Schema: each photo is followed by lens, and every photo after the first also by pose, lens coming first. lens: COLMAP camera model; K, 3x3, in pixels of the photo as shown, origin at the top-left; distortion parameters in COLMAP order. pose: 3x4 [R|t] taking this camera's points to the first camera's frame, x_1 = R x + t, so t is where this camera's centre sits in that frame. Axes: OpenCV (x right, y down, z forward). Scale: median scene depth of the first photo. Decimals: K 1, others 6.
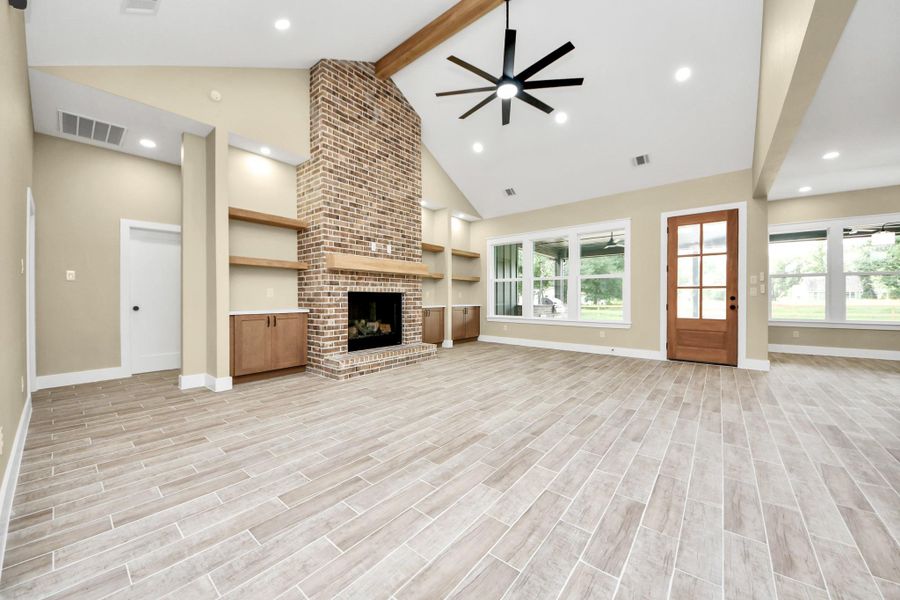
lens RADIAL K [[325.5, 0, 449.0], [0, 325.5, 296.3], [0, 0, 1]] dist [0.004521, -0.008195]
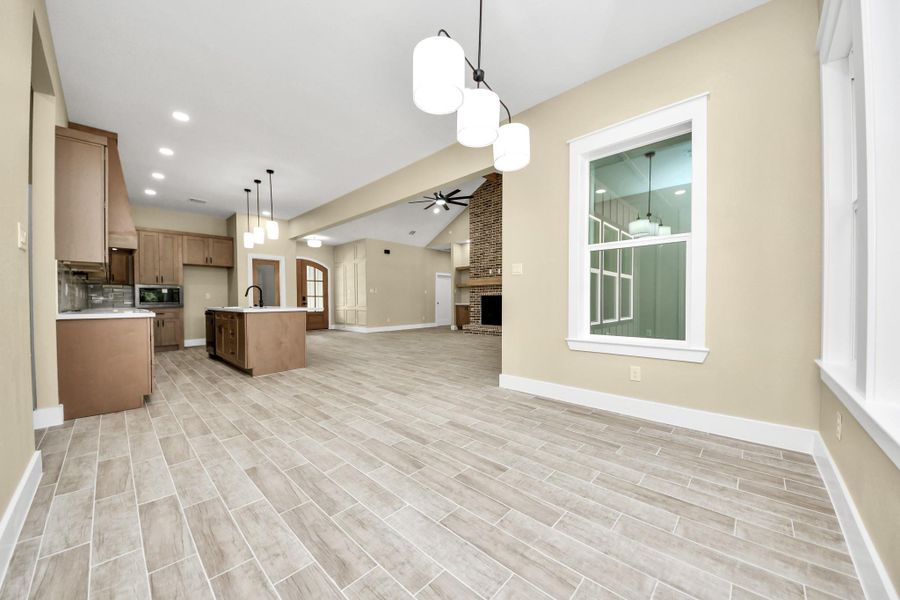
lens RADIAL K [[300.8, 0, 442.9], [0, 300.8, 299.9], [0, 0, 1]] dist [0.022719, 0.000134]
pose [[-0.081711, 0.000586, -0.996656, 1.749230], [0.011289, 0.999936, -0.000338, 0.012796], [0.996592, -0.011279, -0.081712, 0.958778]]
